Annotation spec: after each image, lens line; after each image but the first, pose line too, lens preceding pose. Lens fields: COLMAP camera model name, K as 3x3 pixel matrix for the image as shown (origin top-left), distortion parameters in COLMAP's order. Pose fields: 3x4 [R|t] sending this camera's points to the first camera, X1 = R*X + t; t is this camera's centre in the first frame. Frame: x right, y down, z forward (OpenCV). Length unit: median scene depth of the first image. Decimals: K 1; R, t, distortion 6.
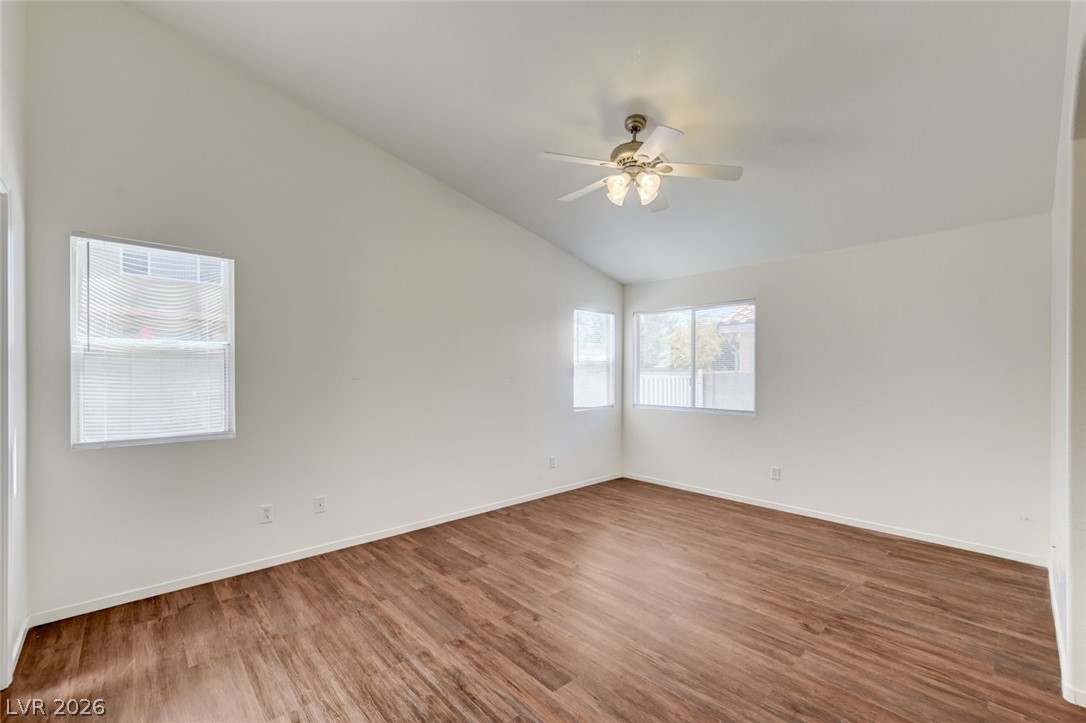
lens RADIAL K [[447.9, 0, 546.9], [0, 447.9, 369.6], [0, 0, 1]] dist [0.000911, 0.000167]
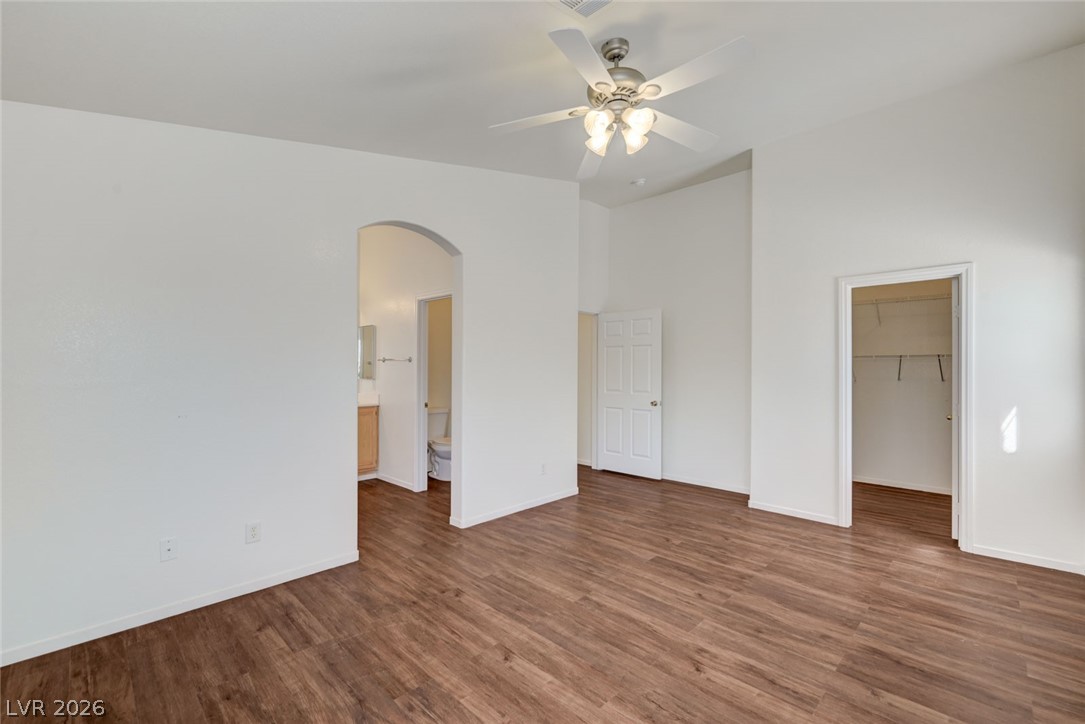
lens RADIAL K [[465.9, 0, 544.4], [0, 465.9, 368.5], [0, 0, 1]] dist [-0.002201, 0.000091]
pose [[-0.998493, -0.009370, -0.054072, 0.324897], [-0.008848, 0.999912, -0.009878, 0.013533], [0.054160, -0.009385, -0.998488, 1.637788]]
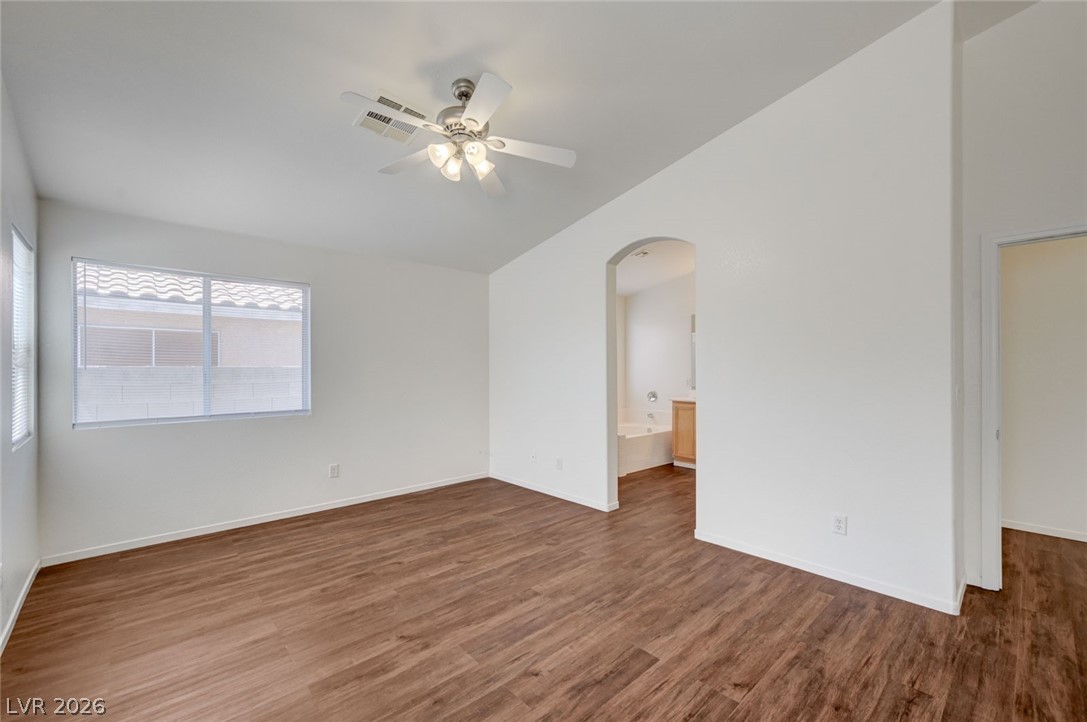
lens RADIAL K [[448.3, 0, 547.4], [0, 448.3, 369.1], [0, 0, 1]] dist [0.000911, 0.000167]
pose [[0.008131, -0.007681, 0.999937, -0.637634], [-0.005360, 0.999956, 0.007724, 0.002469], [-0.999953, -0.005422, 0.008090, 0.751878]]
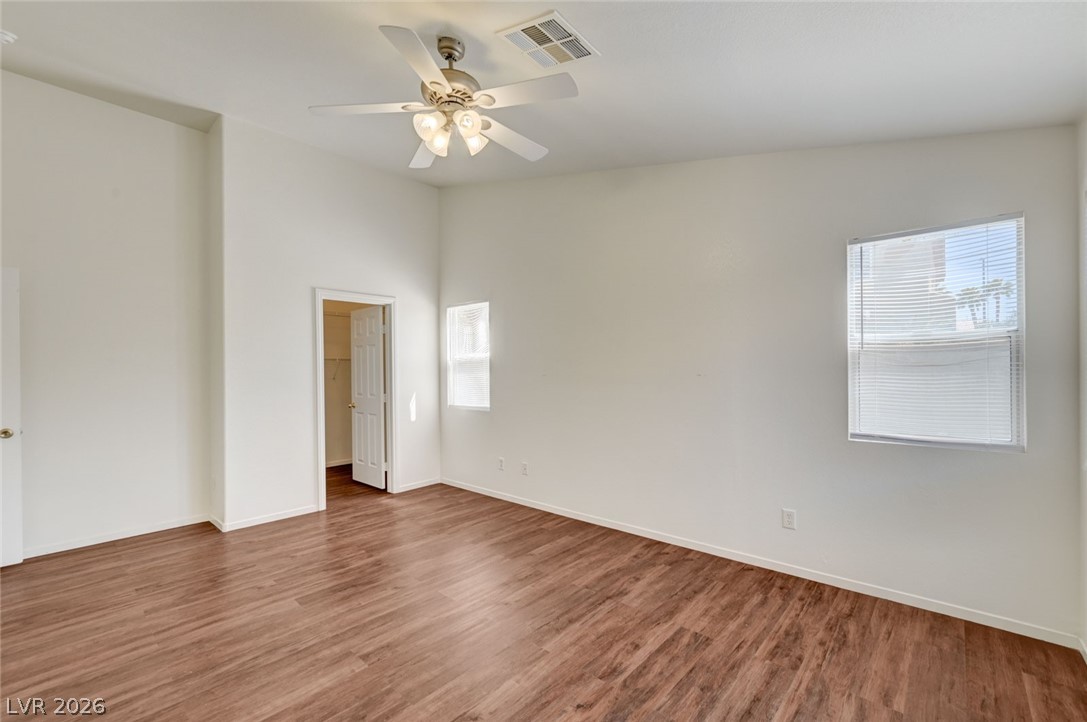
lens RADIAL K [[456.5, 0, 557.4], [0, 456.5, 363.3], [0, 0, 1]] dist [-0.000720, -0.000341]
pose [[0.106159, -0.016706, -0.994209, 0.915251], [0.017860, 0.999730, -0.014892, 0.006683], [0.994189, -0.016176, 0.106429, 0.997702]]
